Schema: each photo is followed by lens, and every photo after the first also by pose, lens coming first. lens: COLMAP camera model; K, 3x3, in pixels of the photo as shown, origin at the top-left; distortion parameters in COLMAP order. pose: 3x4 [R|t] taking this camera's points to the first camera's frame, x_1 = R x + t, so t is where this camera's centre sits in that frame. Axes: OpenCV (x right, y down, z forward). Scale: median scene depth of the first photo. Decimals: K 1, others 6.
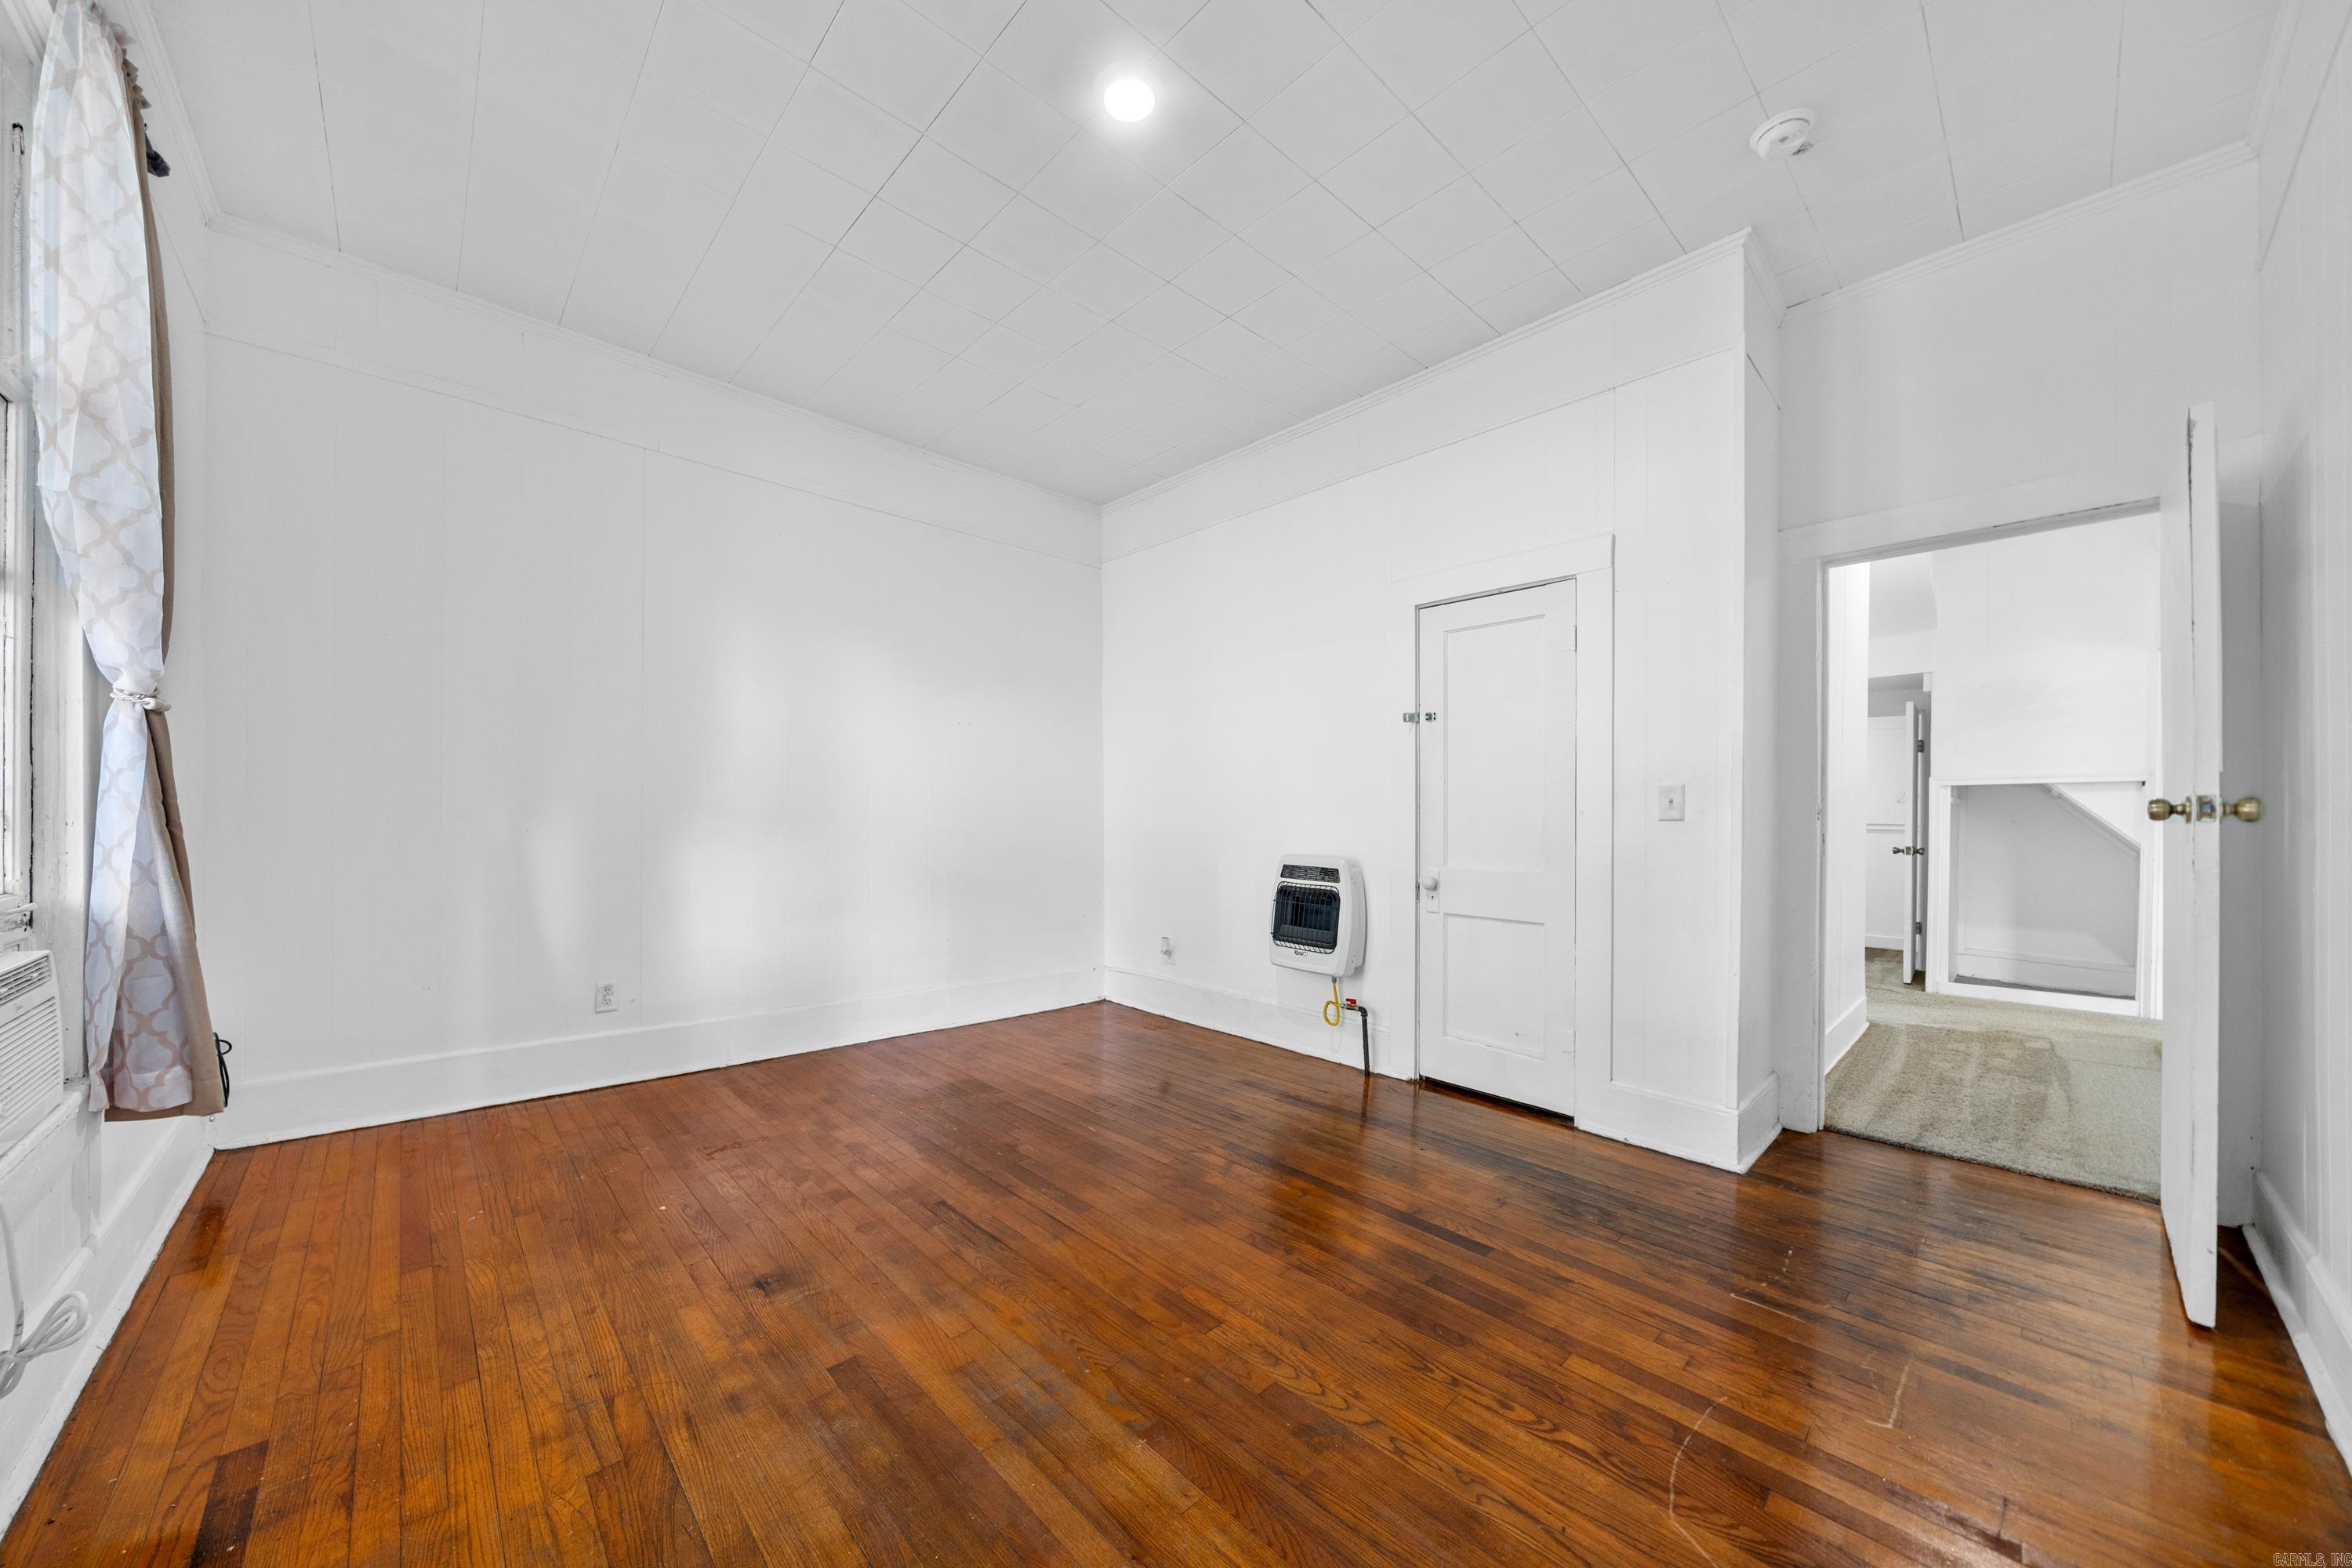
lens RADIAL K [[794.9, 0, 1162.1], [0, 794.9, 799.1], [0, 0, 1]] dist [-0.007998, 0.000052]
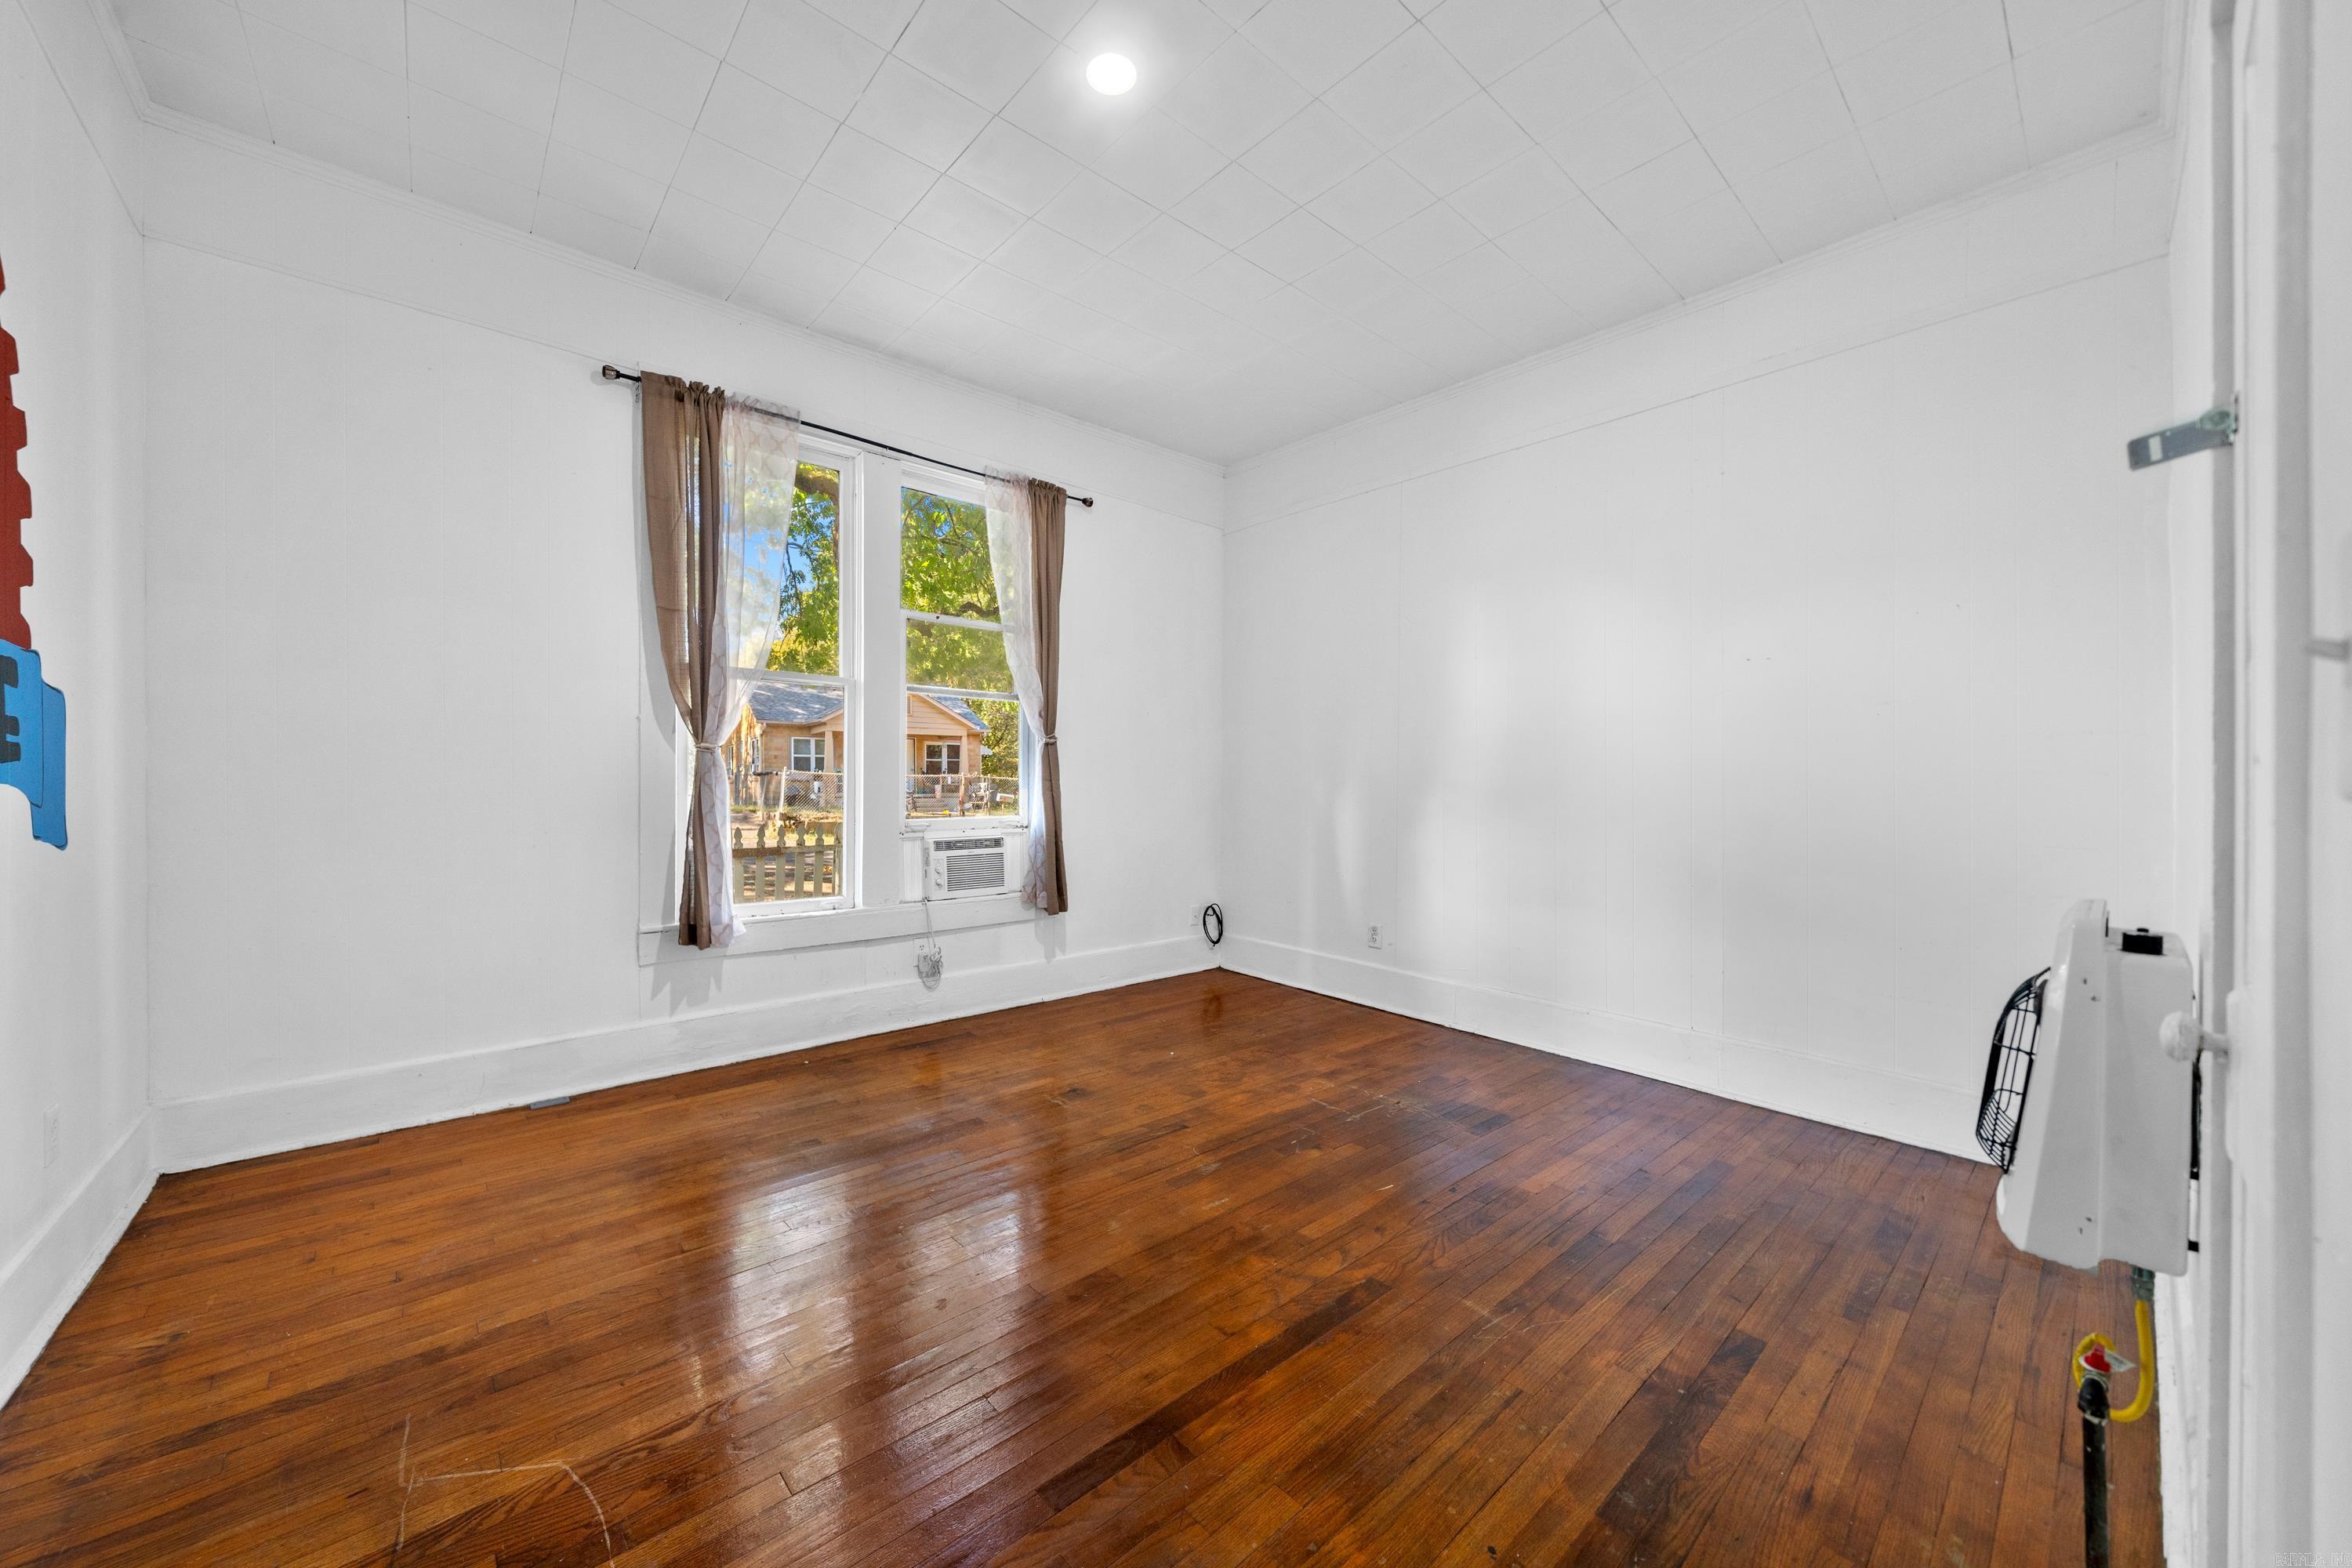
lens RADIAL K [[878.2, 0, 1163.1], [0, 878.2, 796.1], [0, 0, 1]] dist [0.002409, 0.000205]
pose [[-0.029386, 0.005087, -0.999555, 0.839357], [0.009867, 0.999940, 0.004799, 0.025220], [0.999519, -0.009721, -0.029435, 0.868230]]
